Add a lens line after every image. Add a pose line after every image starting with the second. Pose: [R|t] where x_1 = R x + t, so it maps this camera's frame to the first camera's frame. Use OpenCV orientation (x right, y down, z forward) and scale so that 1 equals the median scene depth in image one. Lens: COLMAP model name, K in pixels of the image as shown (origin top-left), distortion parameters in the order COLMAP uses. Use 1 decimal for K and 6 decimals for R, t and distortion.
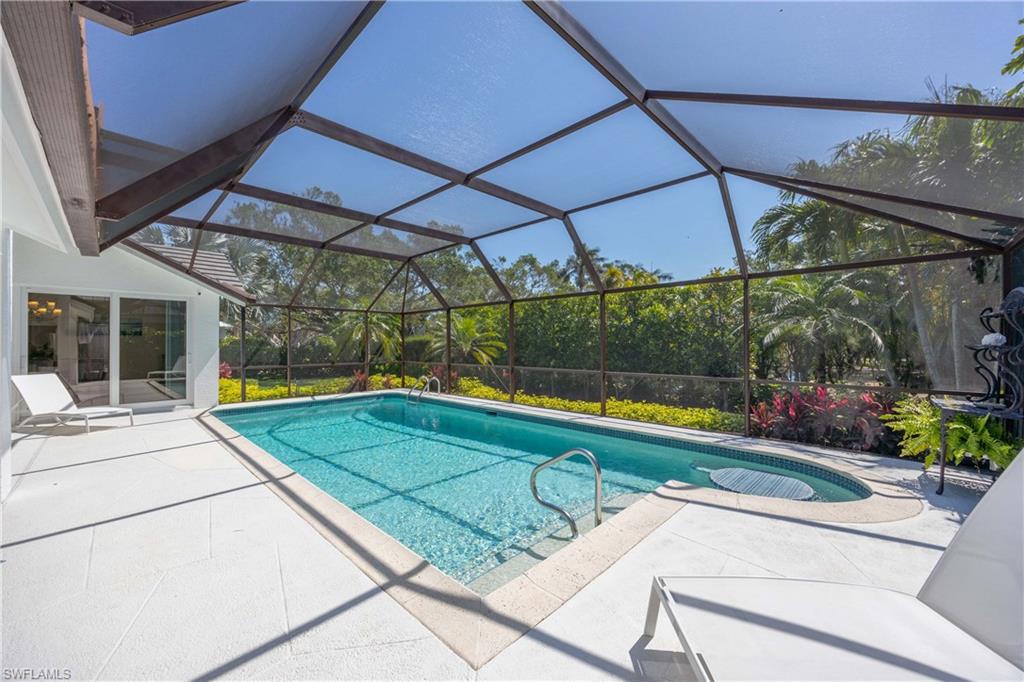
lens RADIAL K [[385.1, 0, 514.4], [0, 385.1, 339.1], [0, 0, 1]] dist [-0.002036, 0.000220]
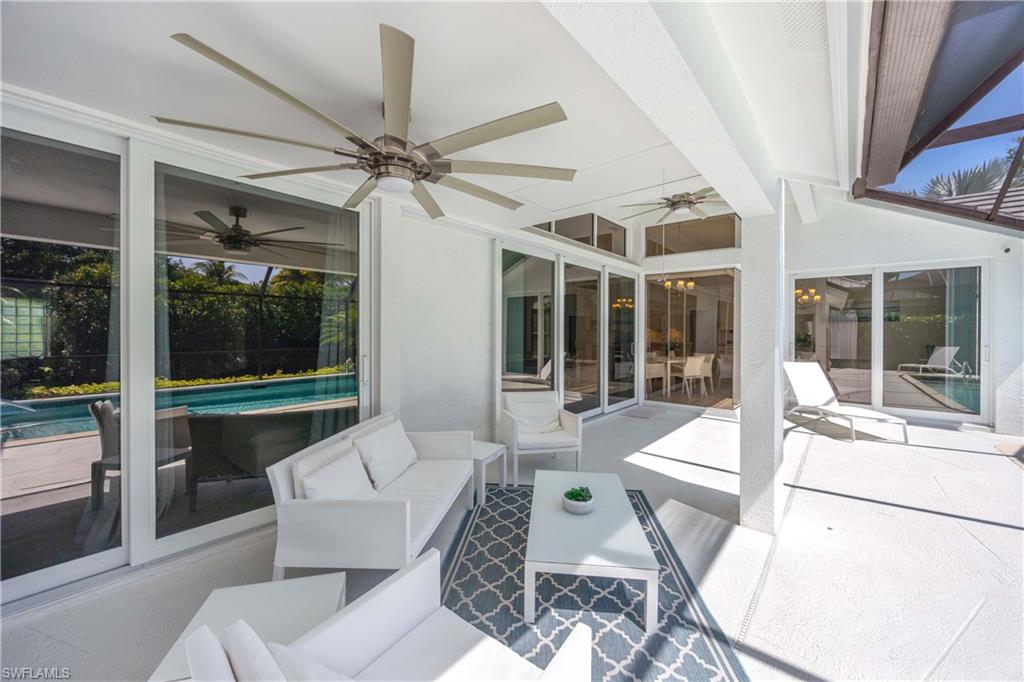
lens RADIAL K [[385.1, 0, 516.3], [0, 385.1, 336.2], [0, 0, 1]] dist [-0.002036, 0.000220]
pose [[0.049624, 0.012691, -0.998687, -0.280153], [0.012973, 0.999827, 0.013350, 0.002435], [0.998684, -0.013618, 0.049451, 0.208759]]
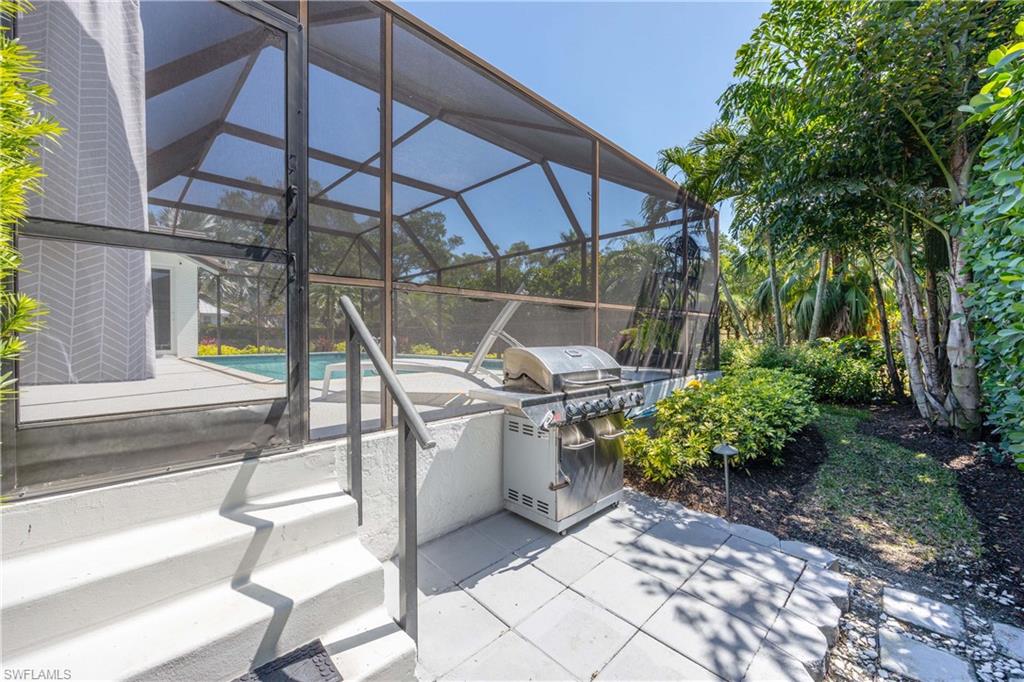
lens RADIAL K [[397.4, 0, 512.9], [0, 397.4, 338.9], [0, 0, 1]] dist [-0.000203, -0.000077]
pose [[0.999729, 0.000211, -0.023296, 0.309262], [0.000162, 0.999872, 0.015979, 0.117604], [0.023296, -0.015978, 0.999601, -0.277873]]
